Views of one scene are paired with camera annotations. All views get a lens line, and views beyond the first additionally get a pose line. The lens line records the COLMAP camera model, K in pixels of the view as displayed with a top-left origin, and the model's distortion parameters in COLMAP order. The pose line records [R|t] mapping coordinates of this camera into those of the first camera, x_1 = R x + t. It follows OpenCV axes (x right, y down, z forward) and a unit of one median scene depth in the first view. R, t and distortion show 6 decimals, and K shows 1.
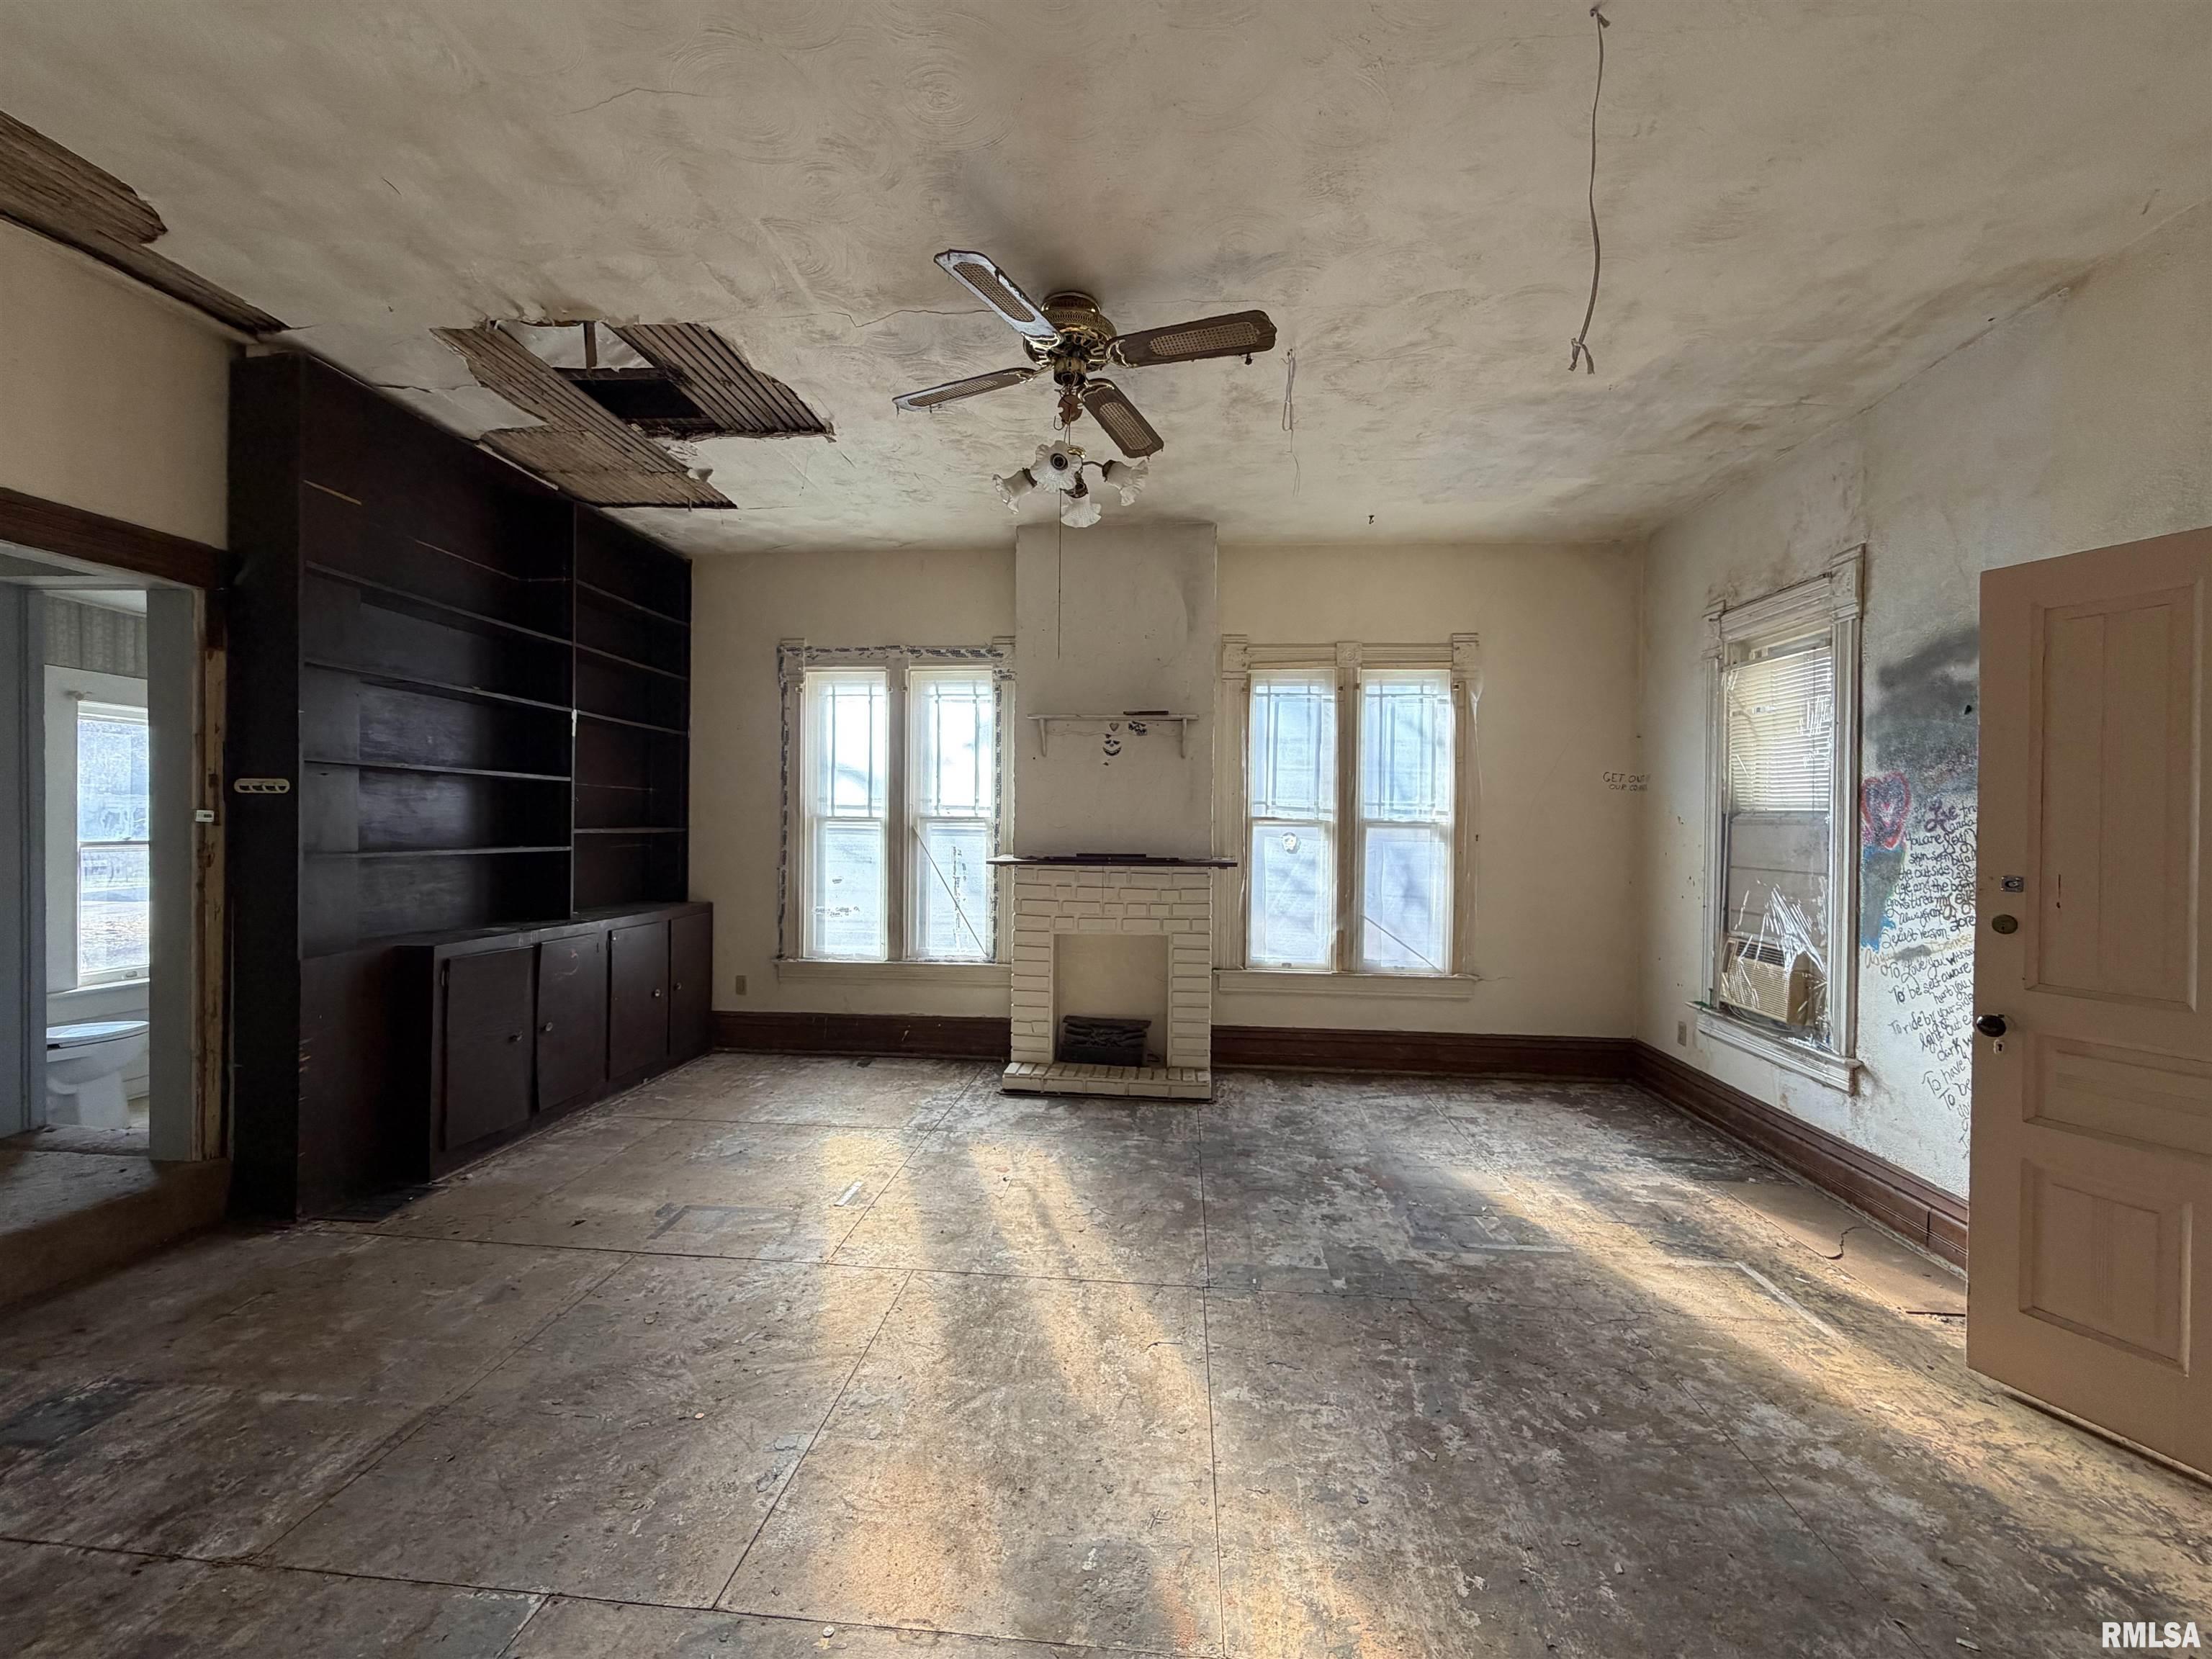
lens RADIAL K [[882.1, 0, 1103.3], [0, 882.1, 828.7], [0, 0, 1]] dist [-0.001168, 0.000675]
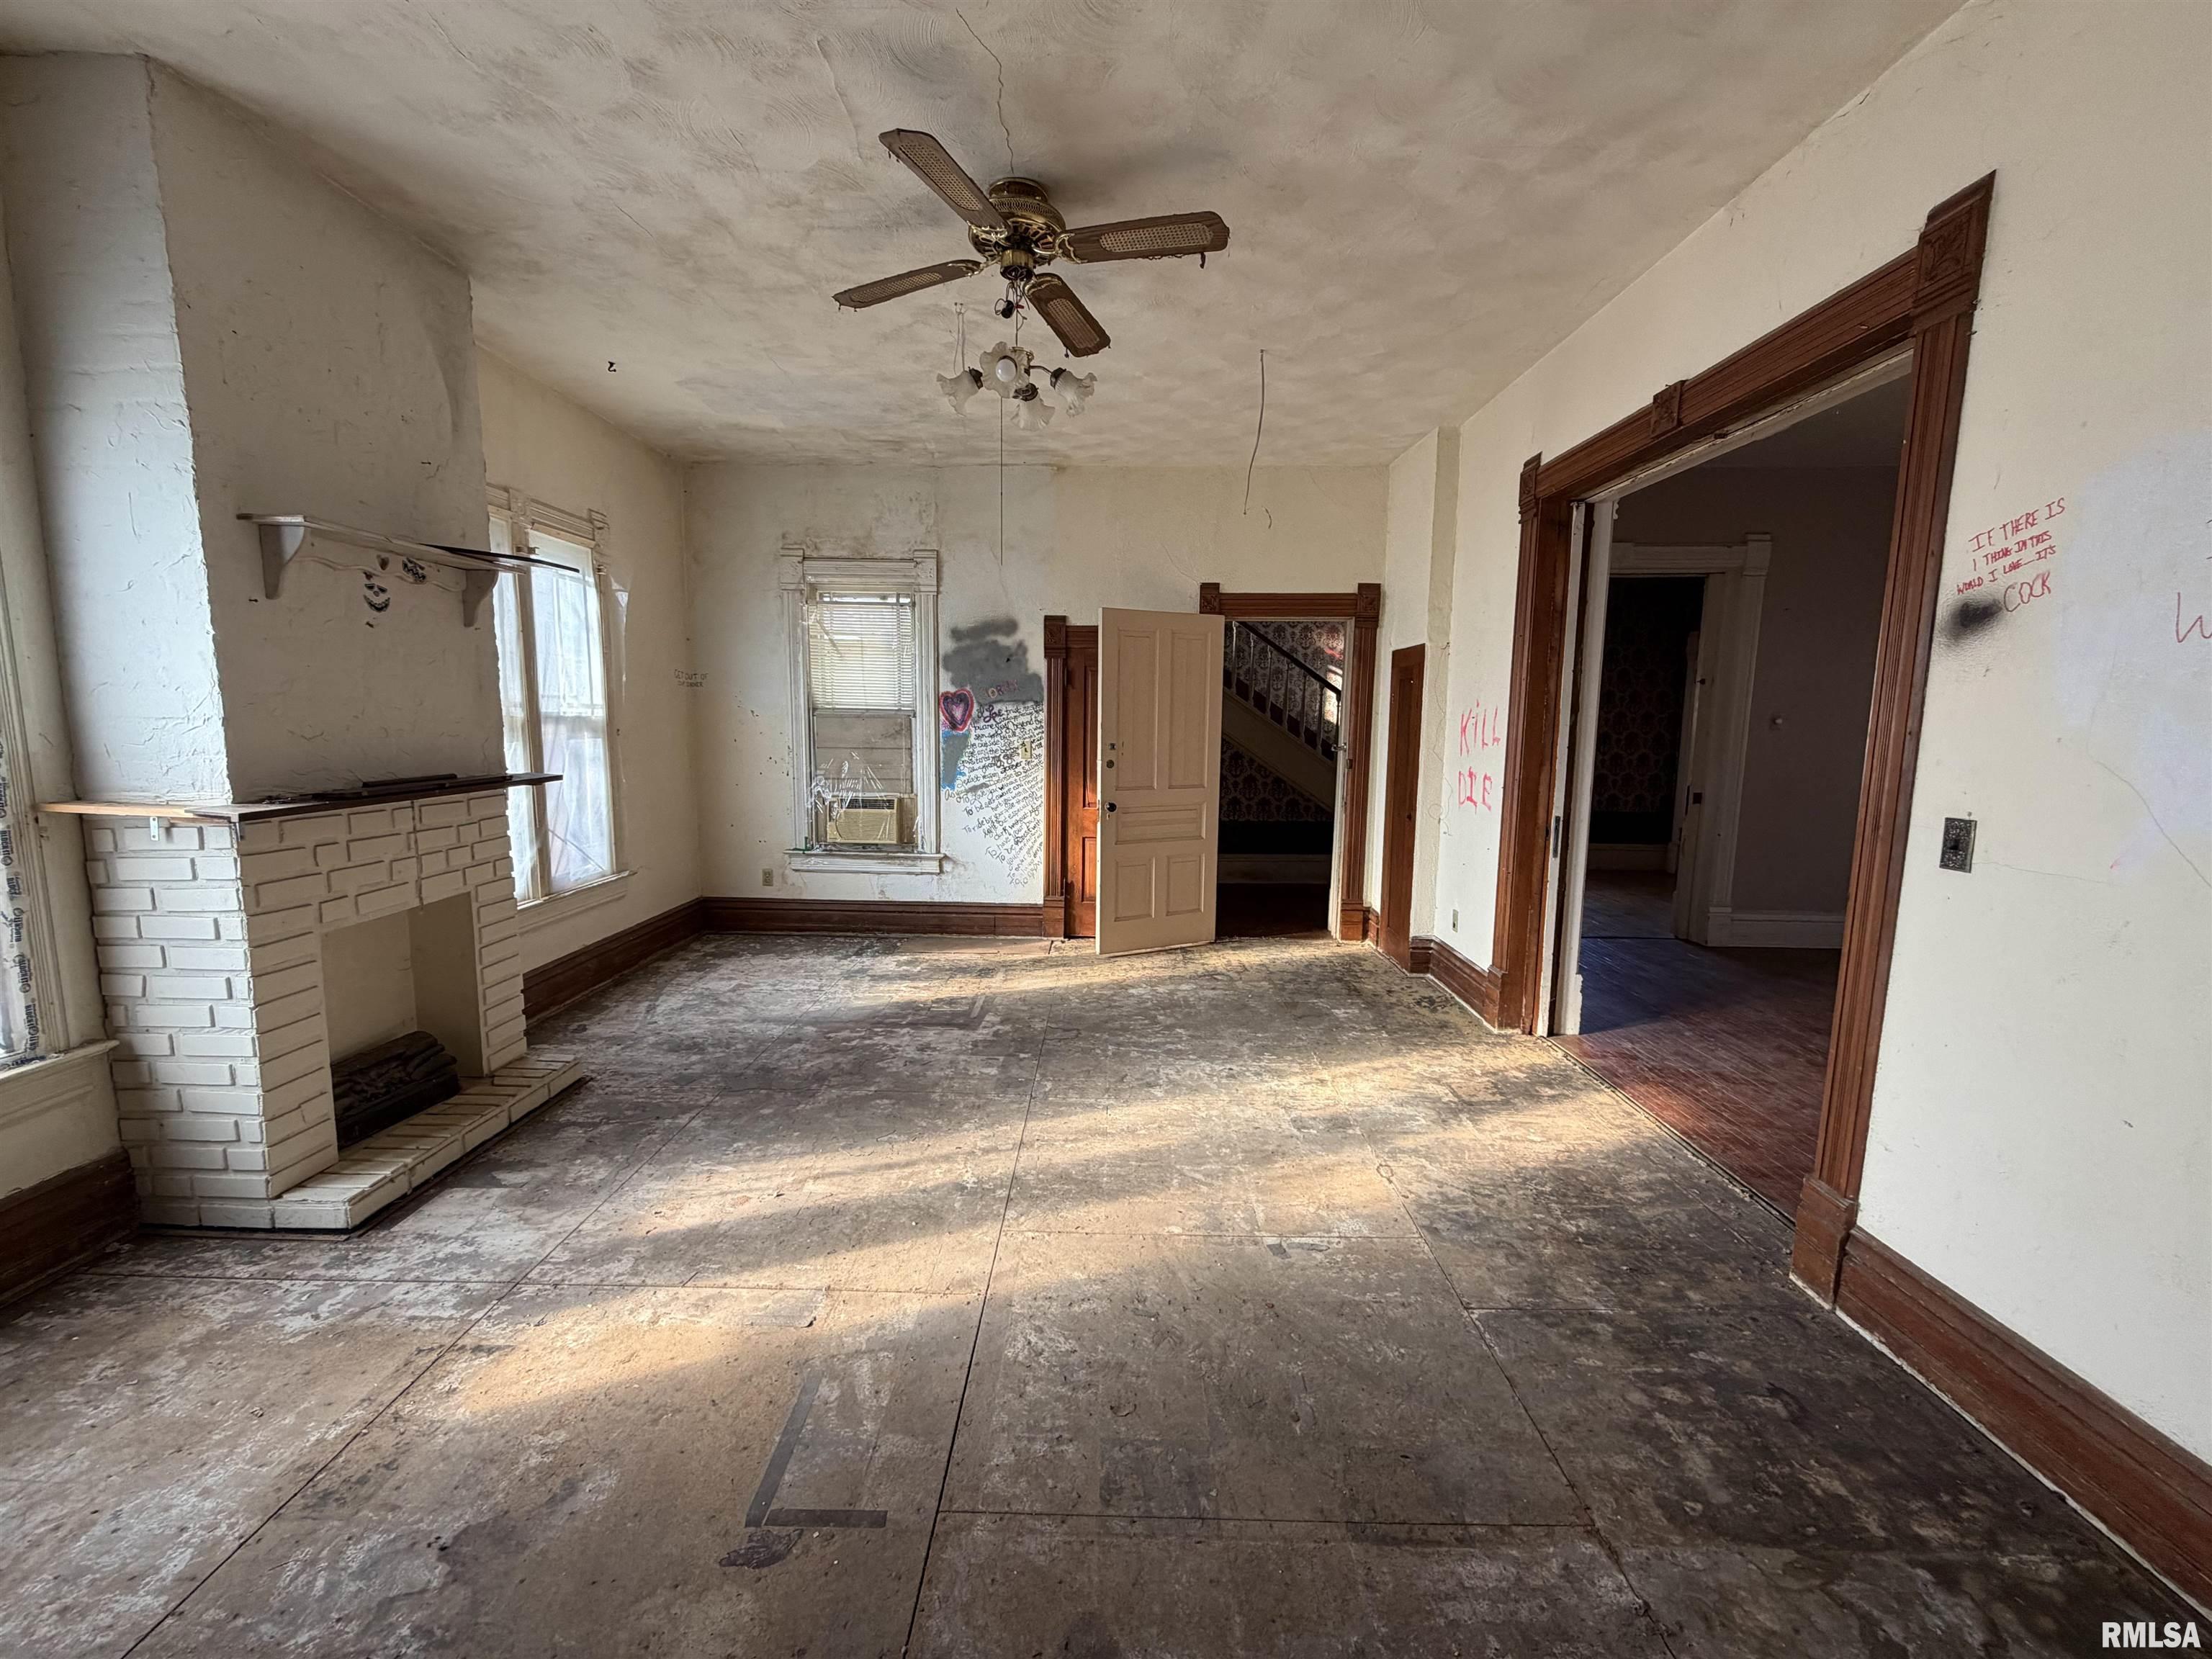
lens RADIAL K [[882.1, 0, 1101.0], [0, 882.1, 827.8], [0, 0, 1]] dist [-0.001168, 0.000675]
pose [[-0.067354, -0.139235, 0.987966, -0.795382], [-0.003954, 0.990244, 0.139286, -0.030353], [-0.997721, 0.005475, -0.067248, 0.713900]]
